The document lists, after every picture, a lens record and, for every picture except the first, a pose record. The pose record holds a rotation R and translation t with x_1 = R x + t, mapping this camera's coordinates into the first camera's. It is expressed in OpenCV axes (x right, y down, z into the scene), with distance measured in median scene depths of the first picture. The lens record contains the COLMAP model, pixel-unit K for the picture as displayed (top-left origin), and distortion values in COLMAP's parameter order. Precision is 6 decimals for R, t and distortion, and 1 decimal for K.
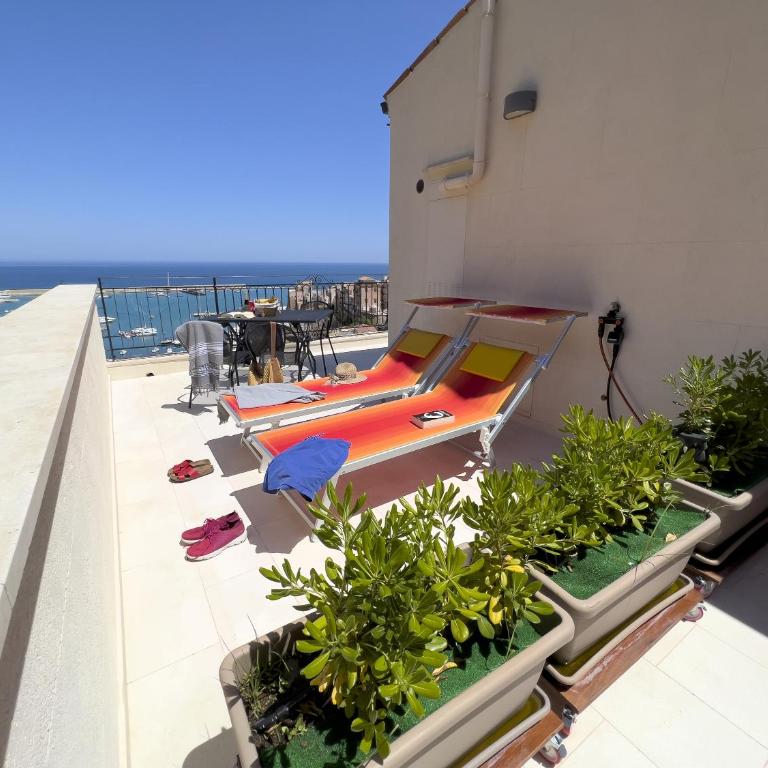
lens RADIAL K [[408.3, 0, 382.1], [0, 408.3, 385.8], [0, 0, 1]] dist [-0.000448, 0.003006]
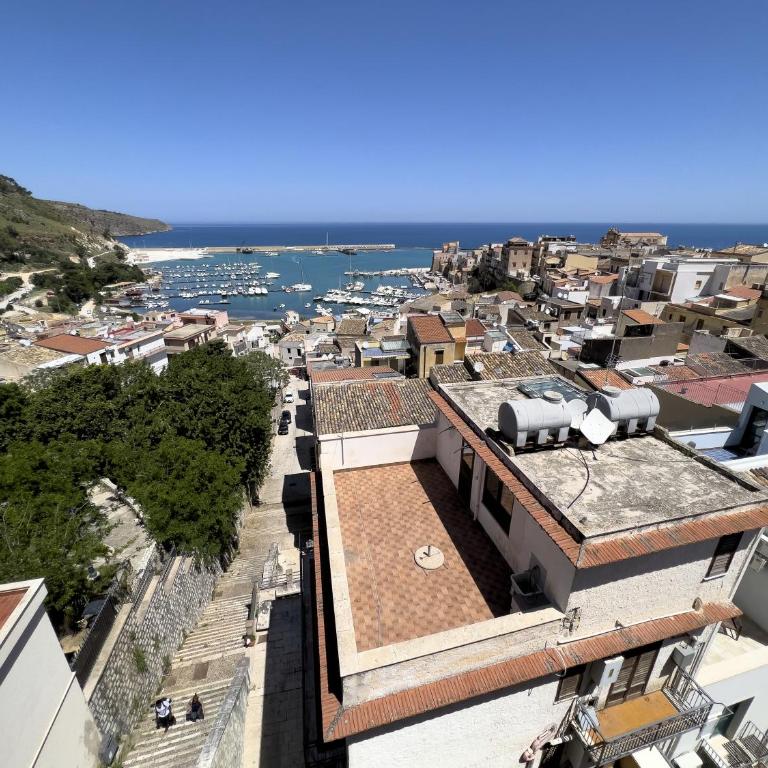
lens RADIAL K [[408.3, 0, 384.8], [0, 408.3, 384.2], [0, 0, 1]] dist [-0.000448, 0.003006]
pose [[0.944127, 0.115136, -0.308819, 0.038741], [-0.088620, 0.991173, 0.098605, -0.506903], [0.317445, -0.065728, 0.945996, 1.770409]]
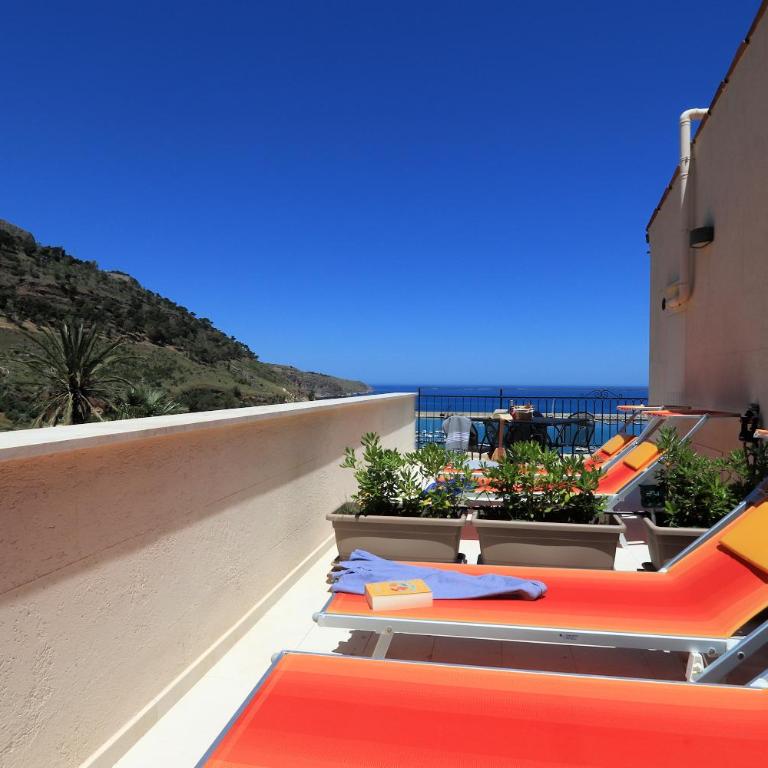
lens RADIAL K [[543.3, 0, 378.6], [0, 543.3, 387.6], [0, 0, 1]] dist [-0.031787, 0.017361]
pose [[0.710061, 0.002347, -0.704137, 0.625082], [-0.203609, 0.957960, -0.202129, 0.165076], [0.674060, 0.286892, 0.680688, -0.421448]]
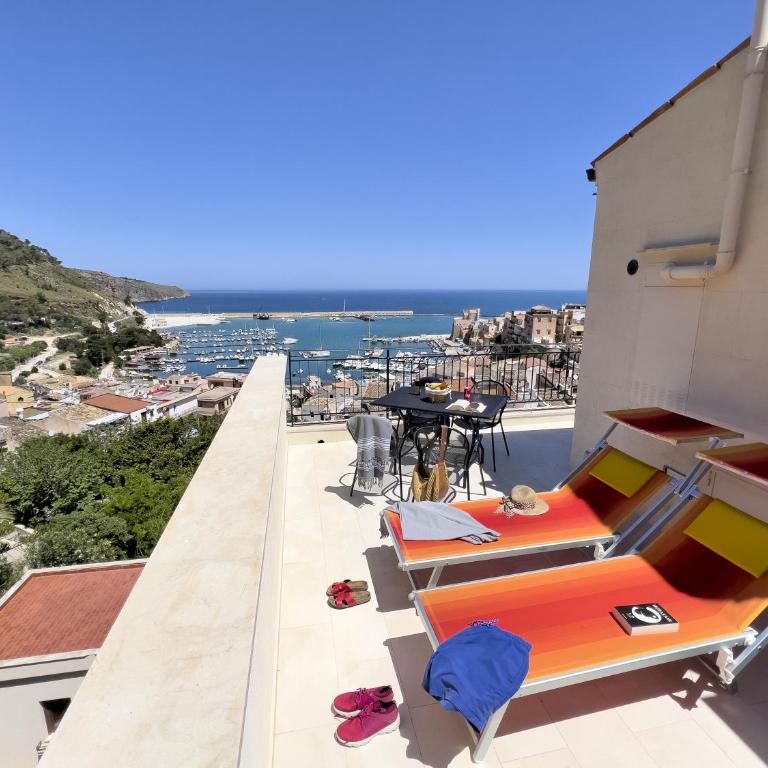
lens RADIAL K [[433.1, 0, 384.8], [0, 433.1, 386.9], [0, 0, 1]] dist [-0.000188, -0.001209]
pose [[0.929903, 0.075728, -0.359924, -0.045211], [-0.101354, 0.993446, -0.052838, -0.172526], [0.353563, 0.085614, 0.931484, 0.032201]]
